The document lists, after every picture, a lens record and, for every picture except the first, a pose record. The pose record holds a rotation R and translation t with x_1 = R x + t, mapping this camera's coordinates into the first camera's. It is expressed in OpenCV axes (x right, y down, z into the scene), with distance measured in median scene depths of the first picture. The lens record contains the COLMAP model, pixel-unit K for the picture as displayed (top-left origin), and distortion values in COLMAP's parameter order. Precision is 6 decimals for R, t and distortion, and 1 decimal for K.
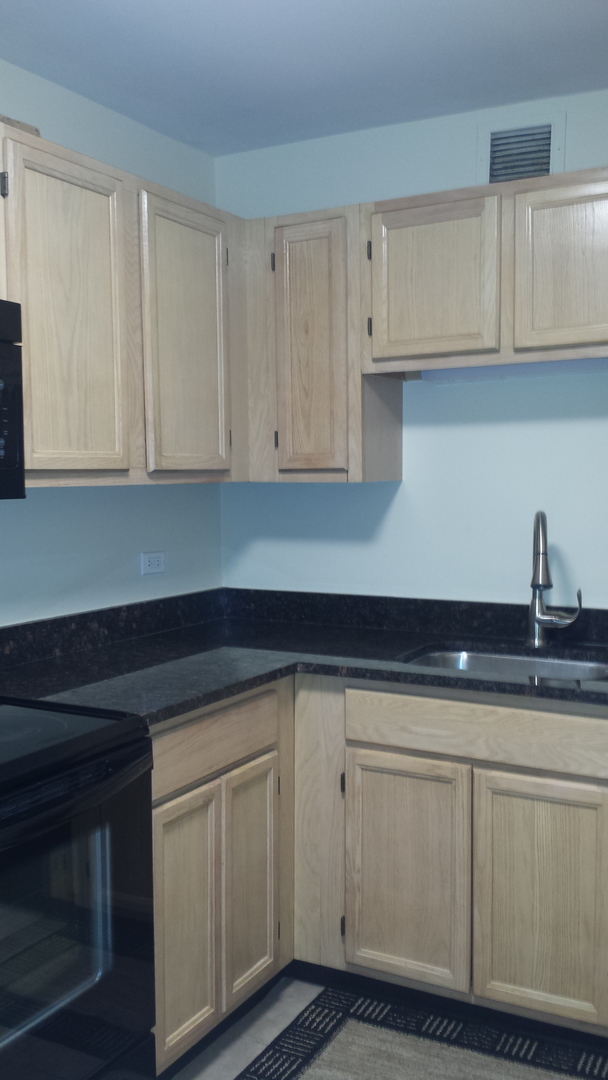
lens RADIAL K [[1001.2, 0, 303.4], [0, 1001.2, 555.6], [0, 0, 1]] dist [0.191179, -0.468114]
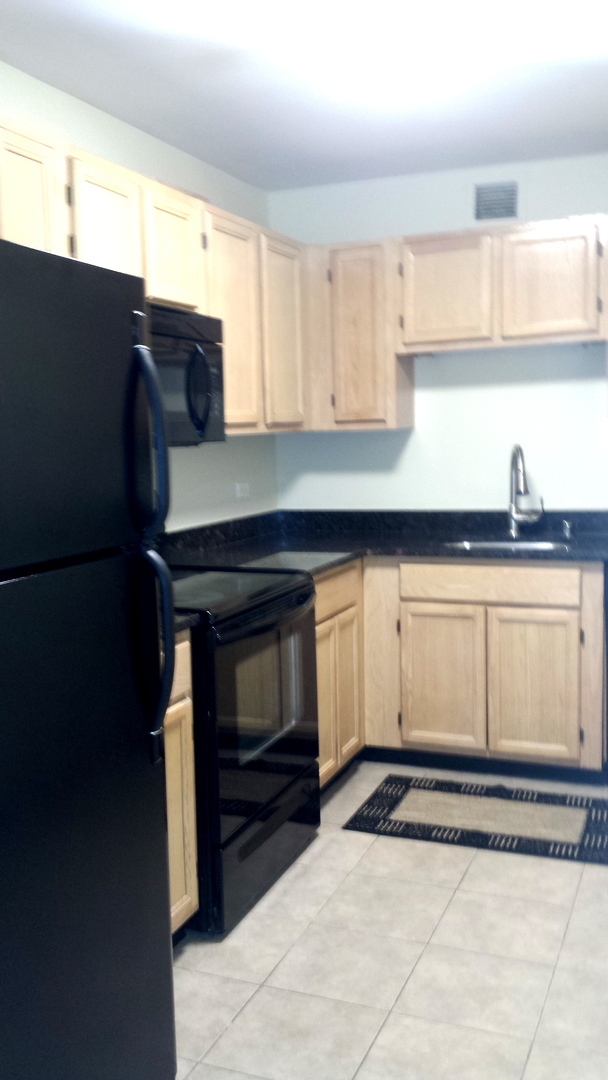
lens RADIAL K [[1001.2, 0, 303.4], [0, 1001.2, 555.6], [0, 0, 1]] dist [0.191179, -0.468114]
pose [[0.992501, -0.034978, 0.117129, -0.282336], [0.029993, 0.998579, 0.044057, 0.047722], [-0.118503, -0.040214, 0.992139, -0.495905]]
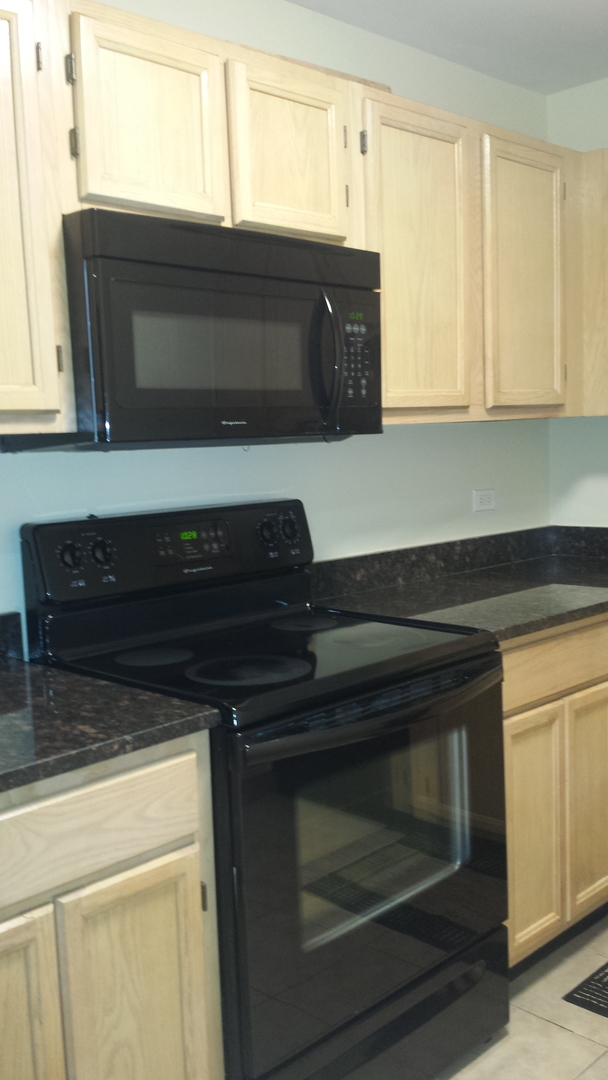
lens RADIAL K [[1001.2, 0, 303.4], [0, 1001.2, 555.6], [0, 0, 1]] dist [0.191179, -0.468114]
pose [[0.957291, 0.001788, -0.289122, -0.033403], [0.009721, 0.999216, 0.038367, 0.027416], [0.288964, -0.039539, 0.956523, -0.061189]]
